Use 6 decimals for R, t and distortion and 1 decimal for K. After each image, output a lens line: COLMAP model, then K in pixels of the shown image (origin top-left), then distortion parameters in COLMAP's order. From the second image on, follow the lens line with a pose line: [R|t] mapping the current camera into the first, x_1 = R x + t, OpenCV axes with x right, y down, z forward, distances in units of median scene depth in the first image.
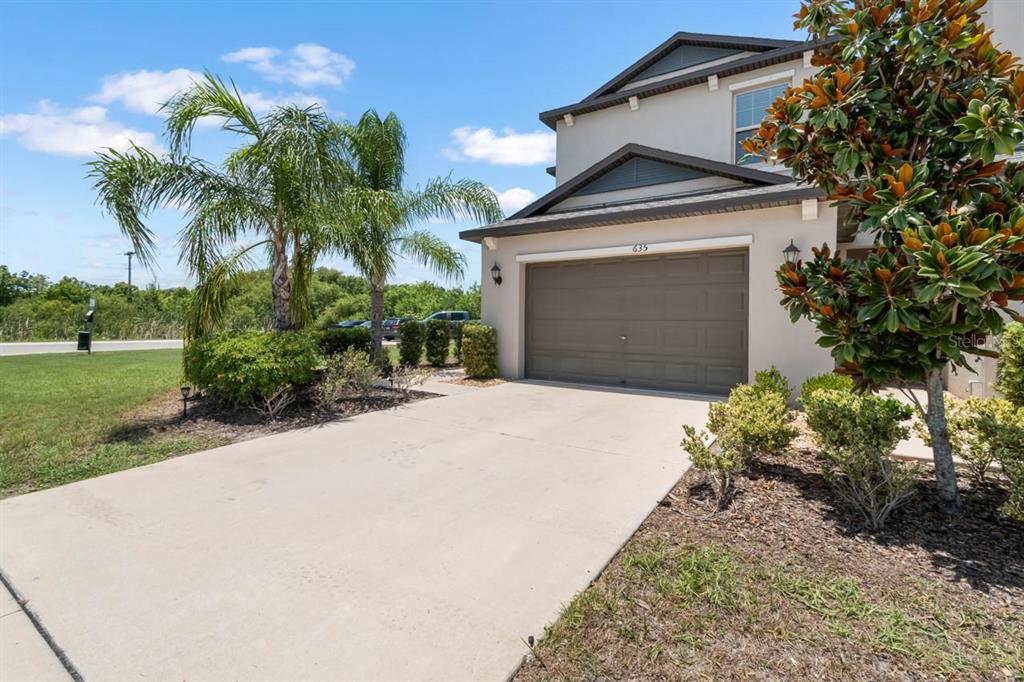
lens RADIAL K [[461.3, 0, 510.4], [0, 461.3, 321.1], [0, 0, 1]] dist [0.010744, 0.000072]
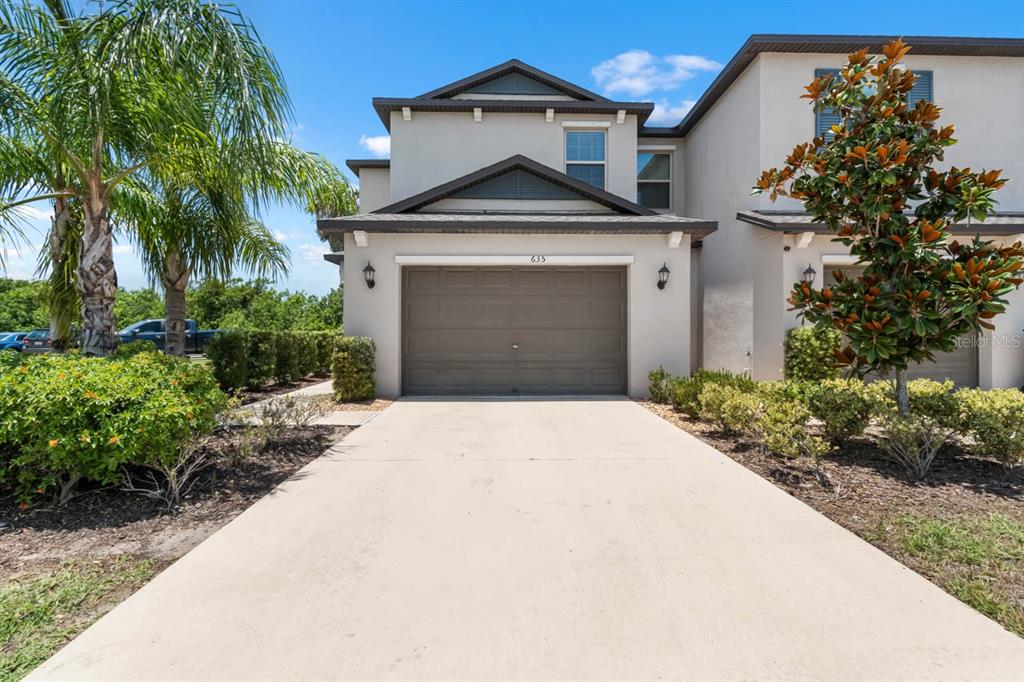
lens RADIAL K [[445.9, 0, 512.0], [0, 445.9, 341.0], [0, 0, 1]] dist [-0.000220, 0.000104]
pose [[0.825689, -0.022352, 0.563682, -0.283055], [0.009115, 0.999613, 0.026285, -0.001361], [-0.564051, -0.016565, 0.825573, 0.177374]]
